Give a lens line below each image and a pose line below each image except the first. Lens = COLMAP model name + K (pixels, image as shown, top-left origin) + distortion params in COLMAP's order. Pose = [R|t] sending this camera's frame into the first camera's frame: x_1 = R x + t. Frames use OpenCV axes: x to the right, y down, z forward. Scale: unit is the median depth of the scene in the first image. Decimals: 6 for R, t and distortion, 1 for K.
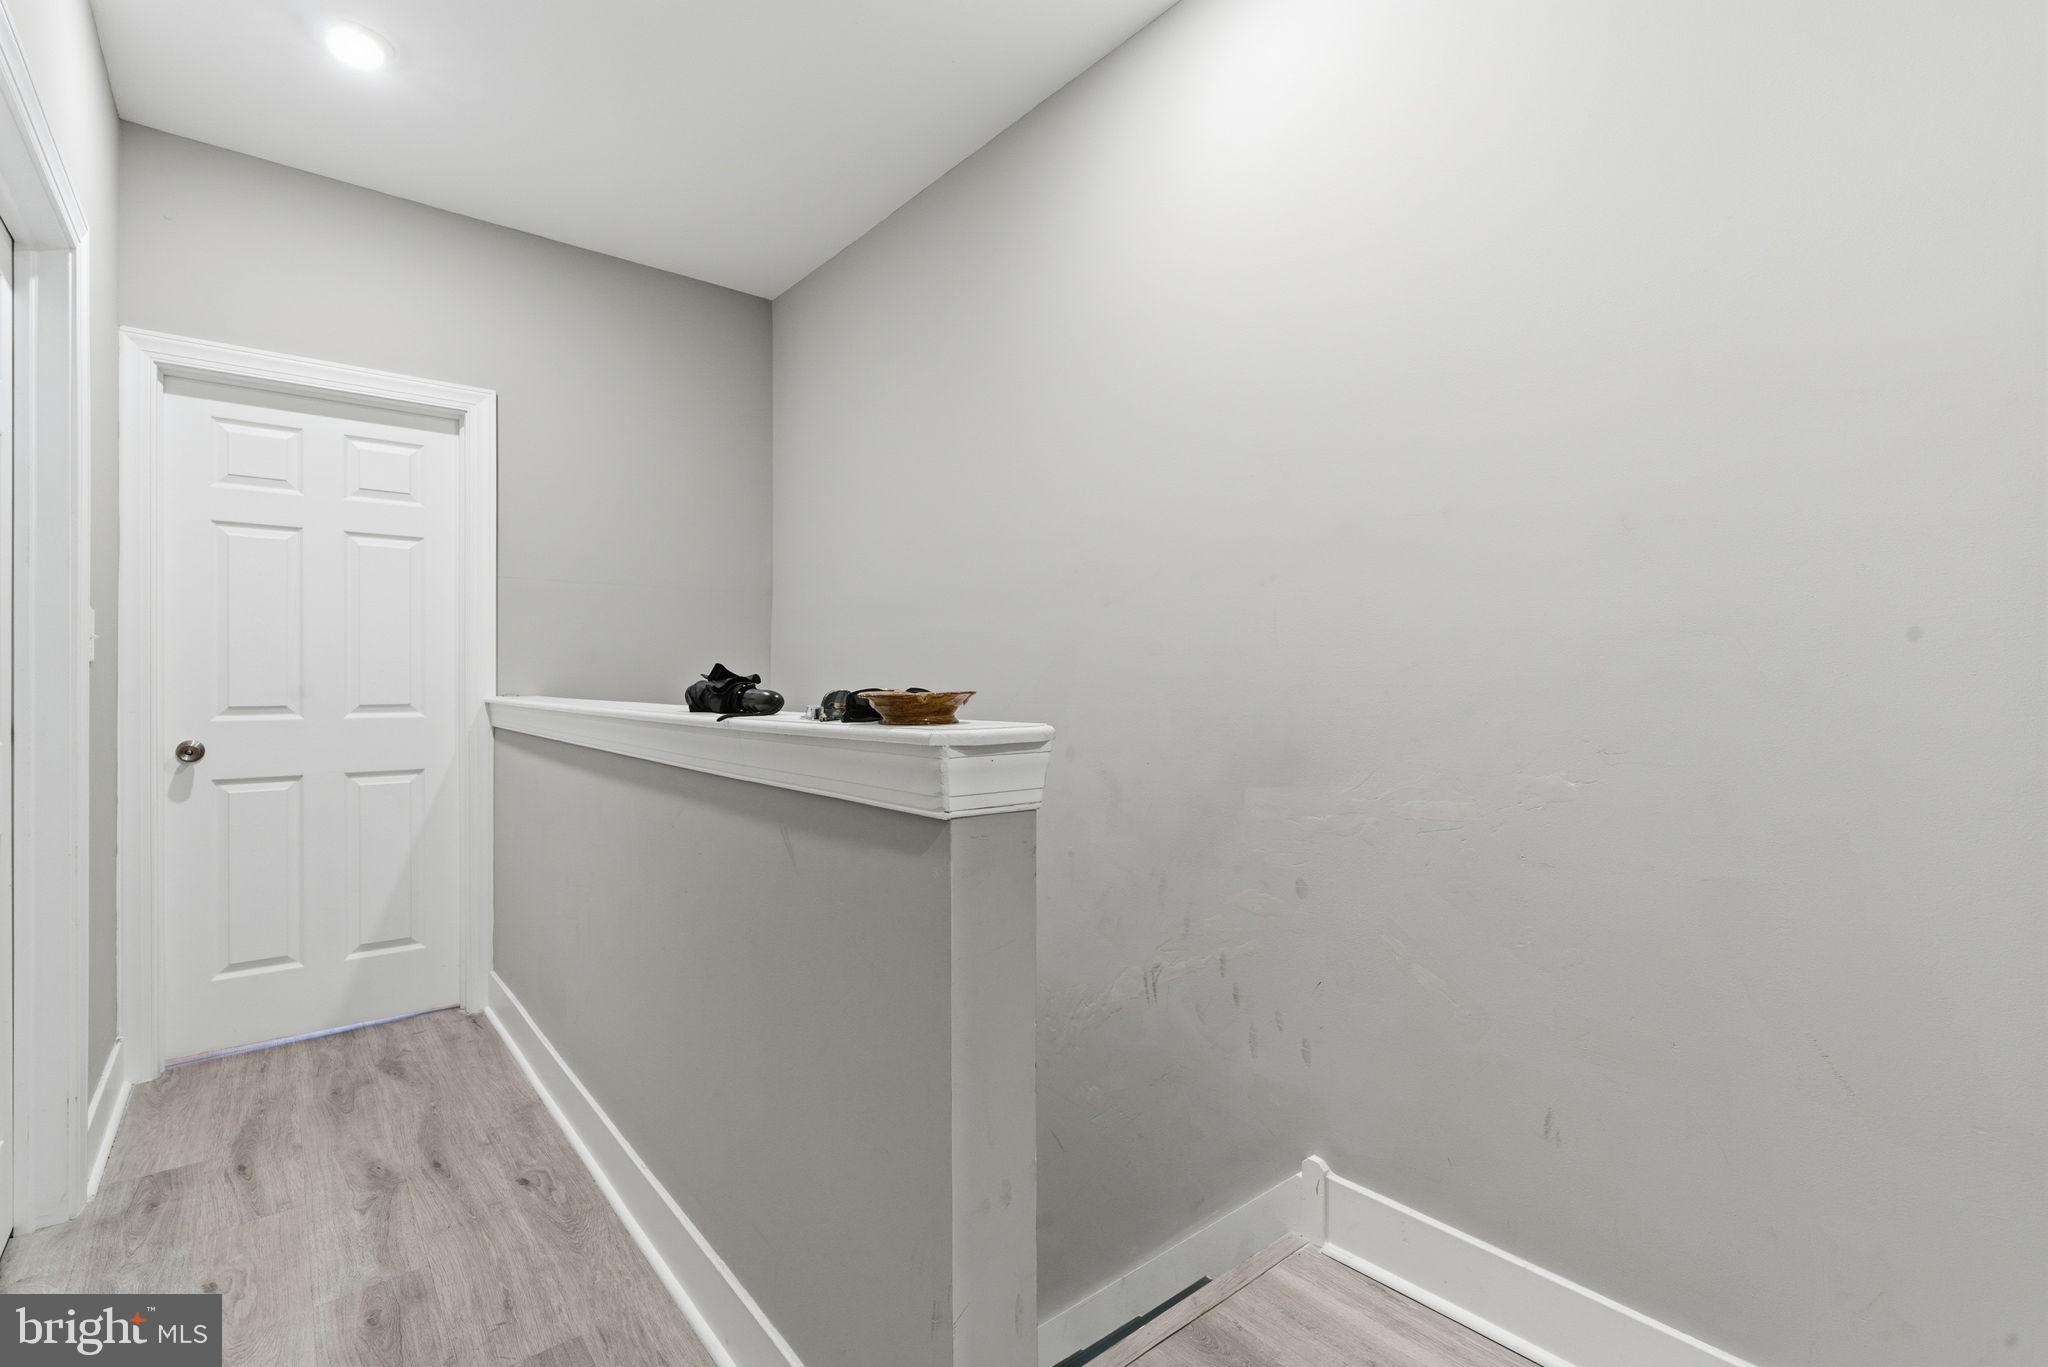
lens RADIAL K [[942.6, 0, 1028.9], [0, 942.6, 679.1], [0, 0, 1]] dist [-0.003498, -0.000039]
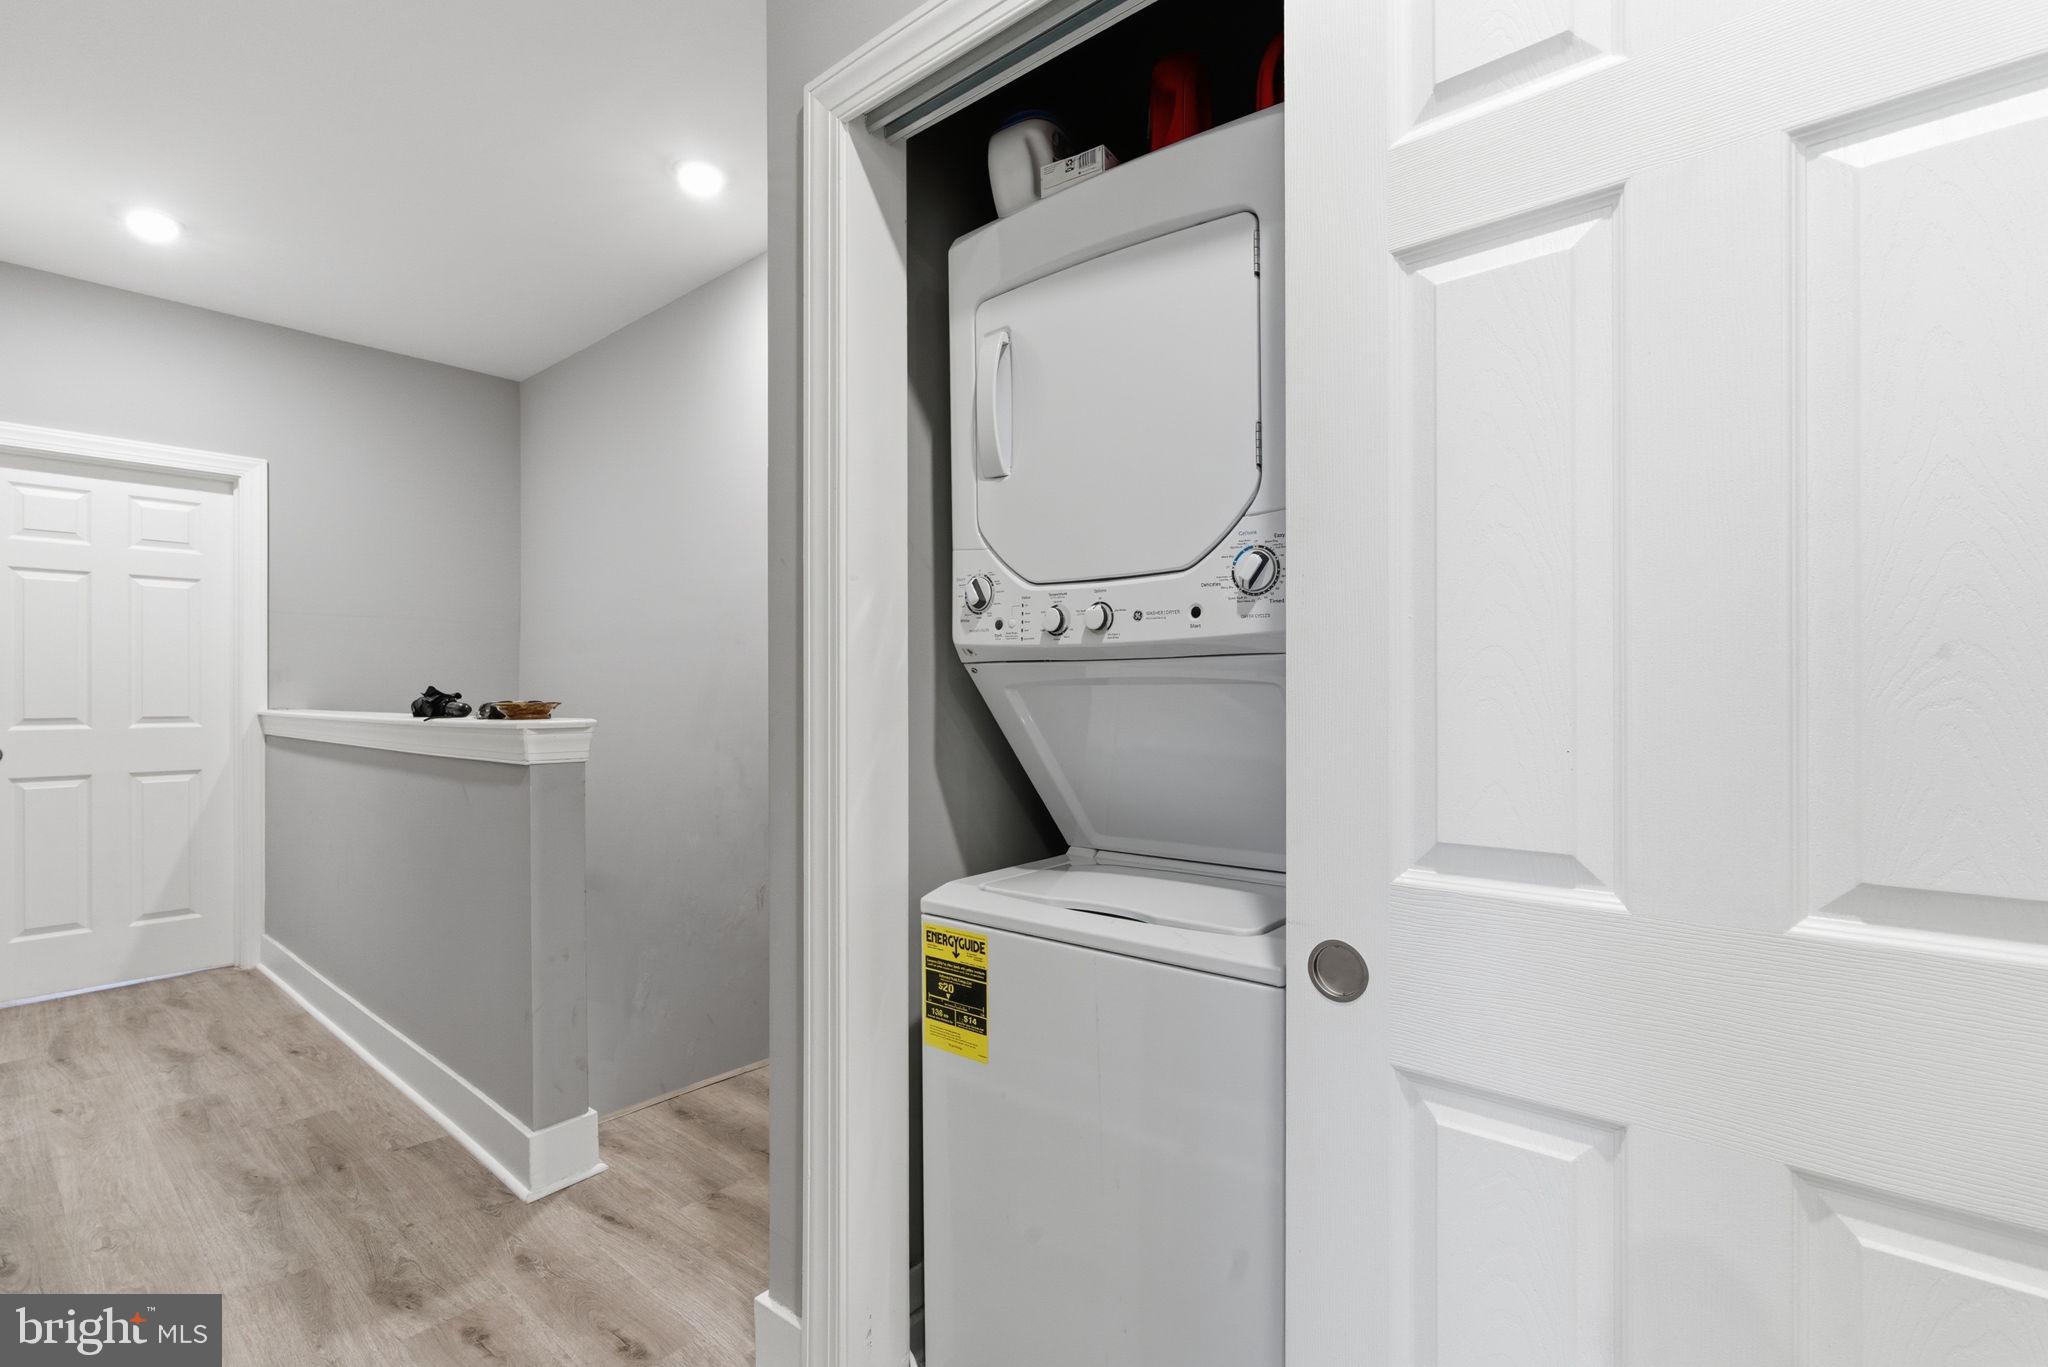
lens RADIAL K [[942.6, 0, 1021.1], [0, 942.6, 694.1], [0, 0, 1]] dist [-0.003498, -0.000039]
pose [[0.985800, -0.001501, 0.167915, 0.238740], [0.001403, 0.999999, 0.000701, -0.001695], [-0.167916, -0.000455, 0.985801, -0.453468]]
